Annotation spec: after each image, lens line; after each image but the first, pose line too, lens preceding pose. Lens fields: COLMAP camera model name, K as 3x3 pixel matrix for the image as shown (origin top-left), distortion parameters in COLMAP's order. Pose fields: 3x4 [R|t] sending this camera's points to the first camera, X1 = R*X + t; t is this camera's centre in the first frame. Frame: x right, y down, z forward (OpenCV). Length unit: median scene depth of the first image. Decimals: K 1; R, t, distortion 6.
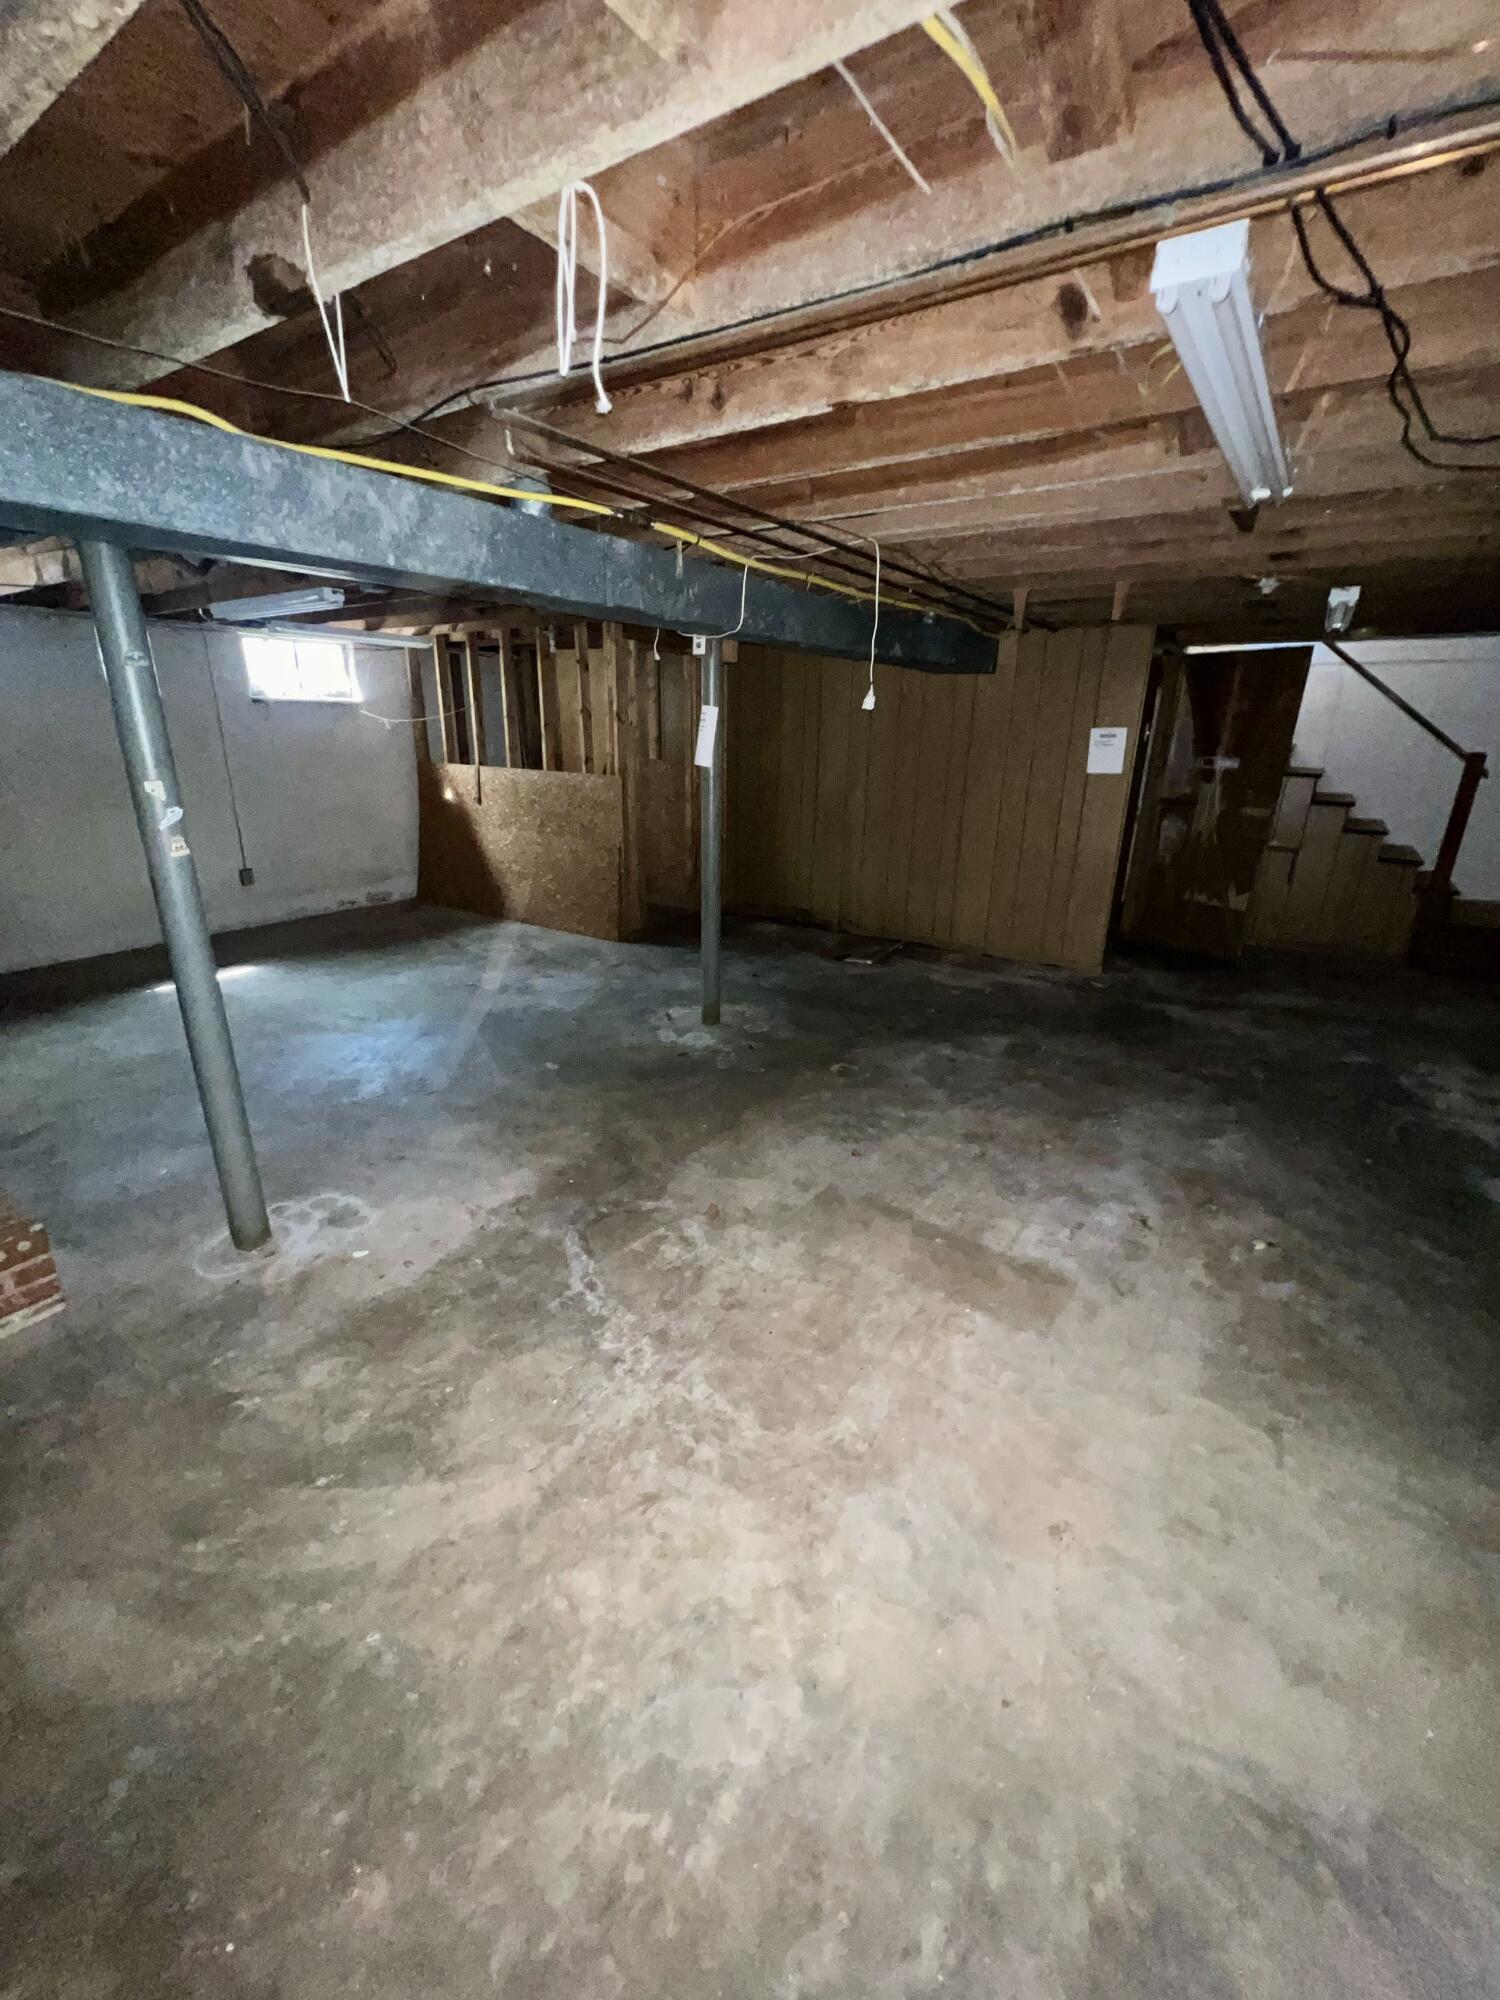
lens RADIAL K [[801.0, 0, 750.0], [0, 801.0, 1000.0], [0, 0, 1]] dist [-0.012400, 0.000062]
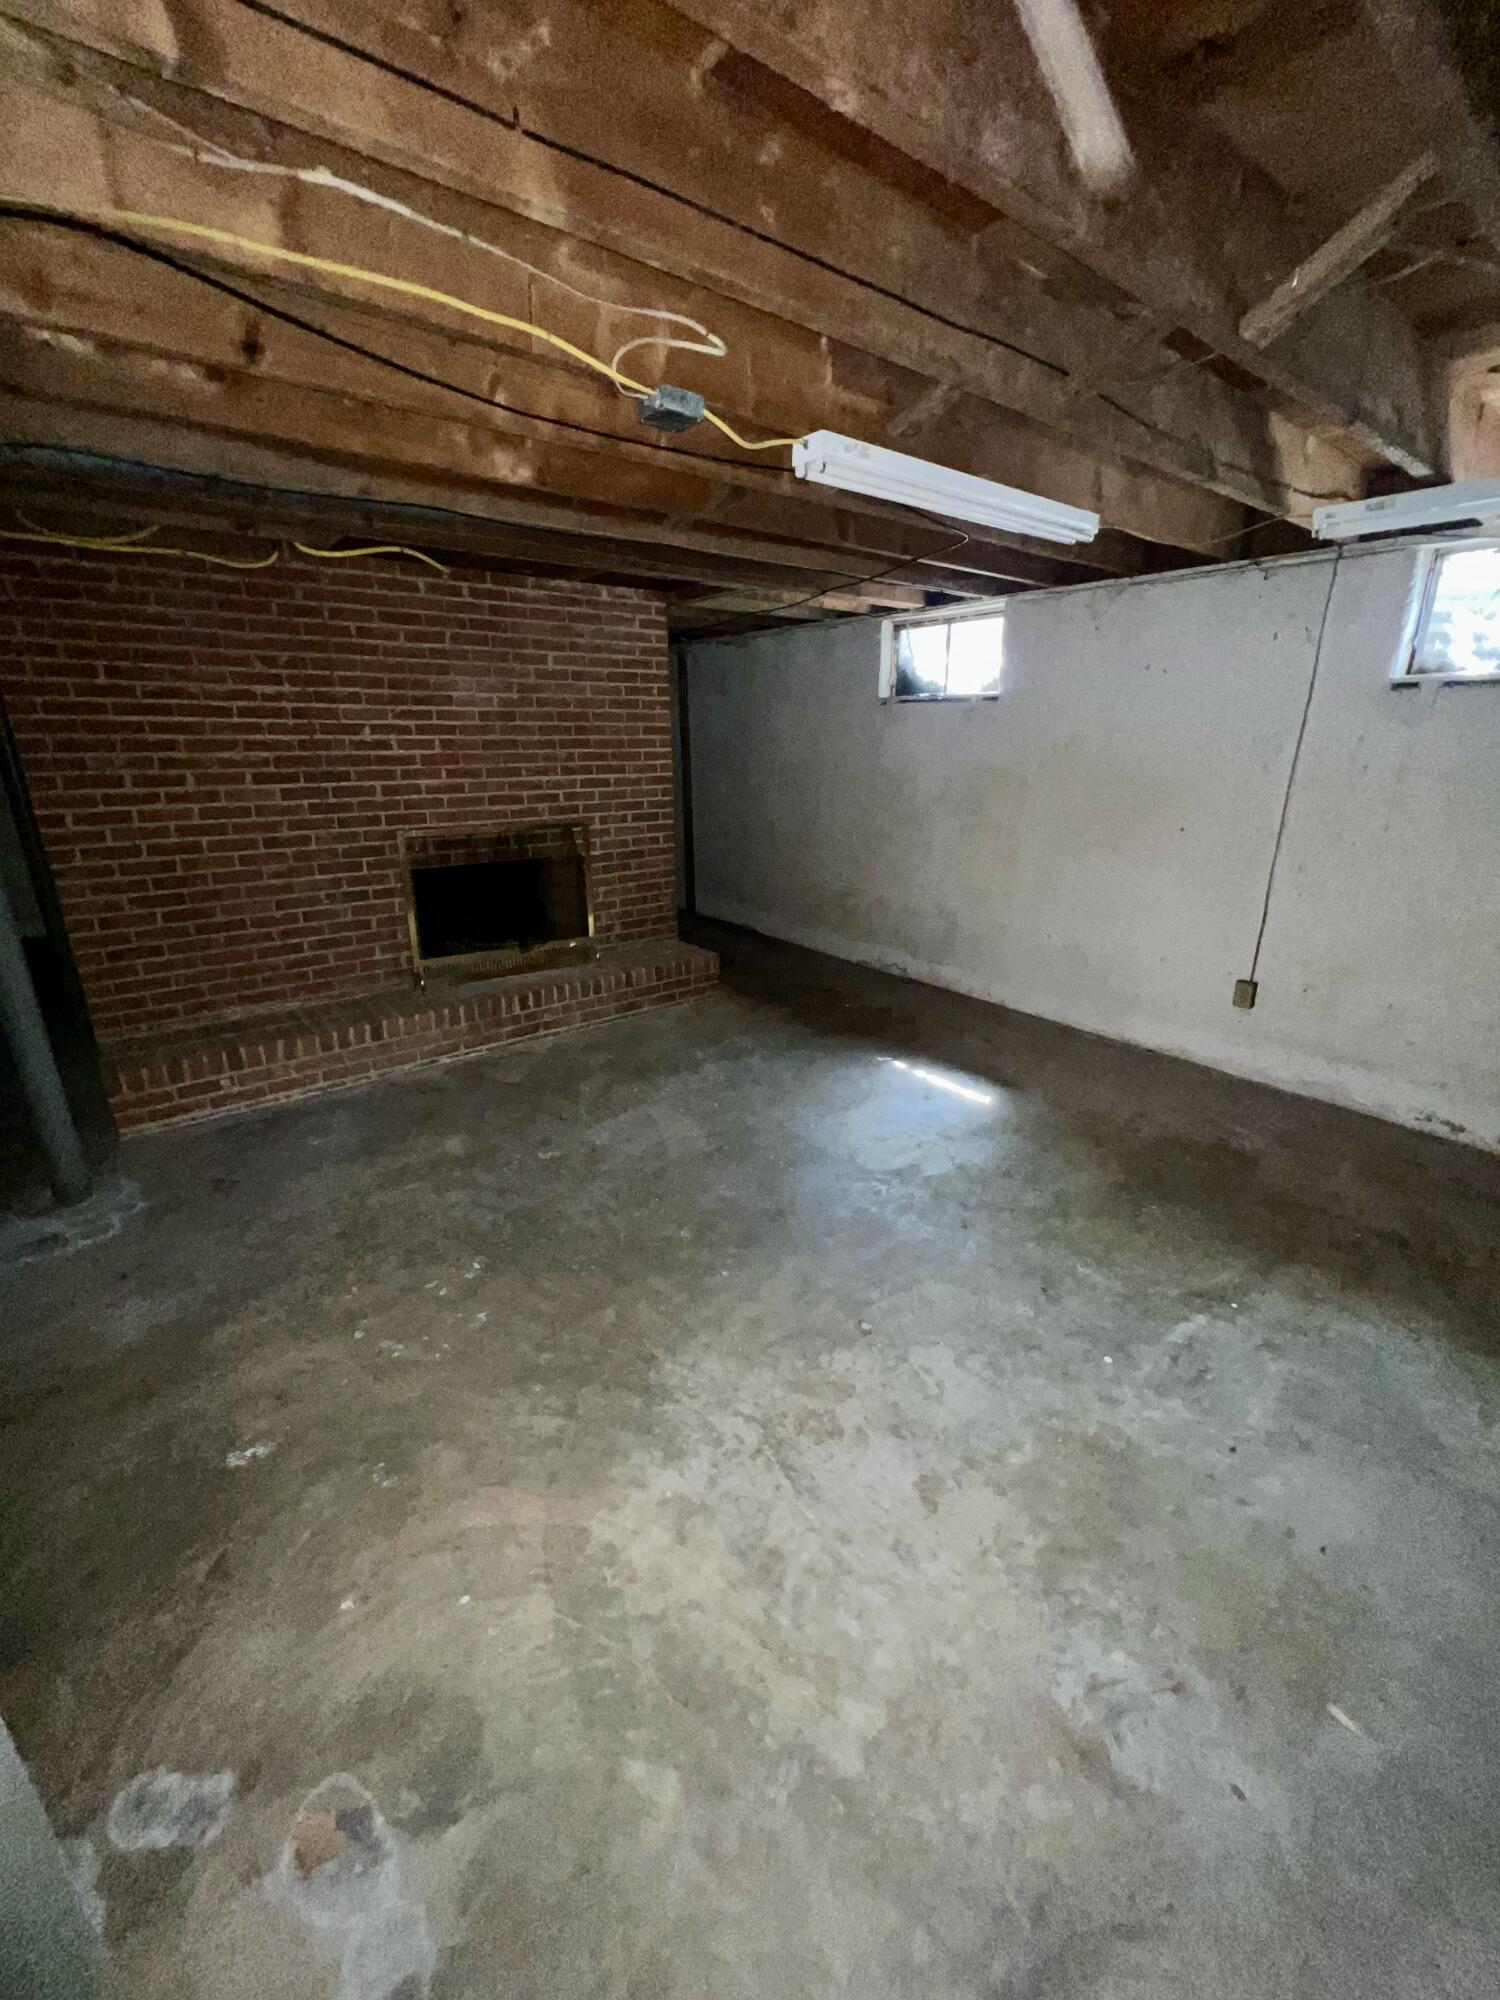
lens RADIAL K [[801.0, 0, 750.0], [0, 801.0, 1000.0], [0, 0, 1]] dist [-0.012400, 0.000062]
pose [[-0.293192, 0.282270, -0.913434, 0.002842], [-0.320652, 0.871050, 0.372094, -0.277085], [0.900678, 0.401990, -0.164875, 0.856635]]
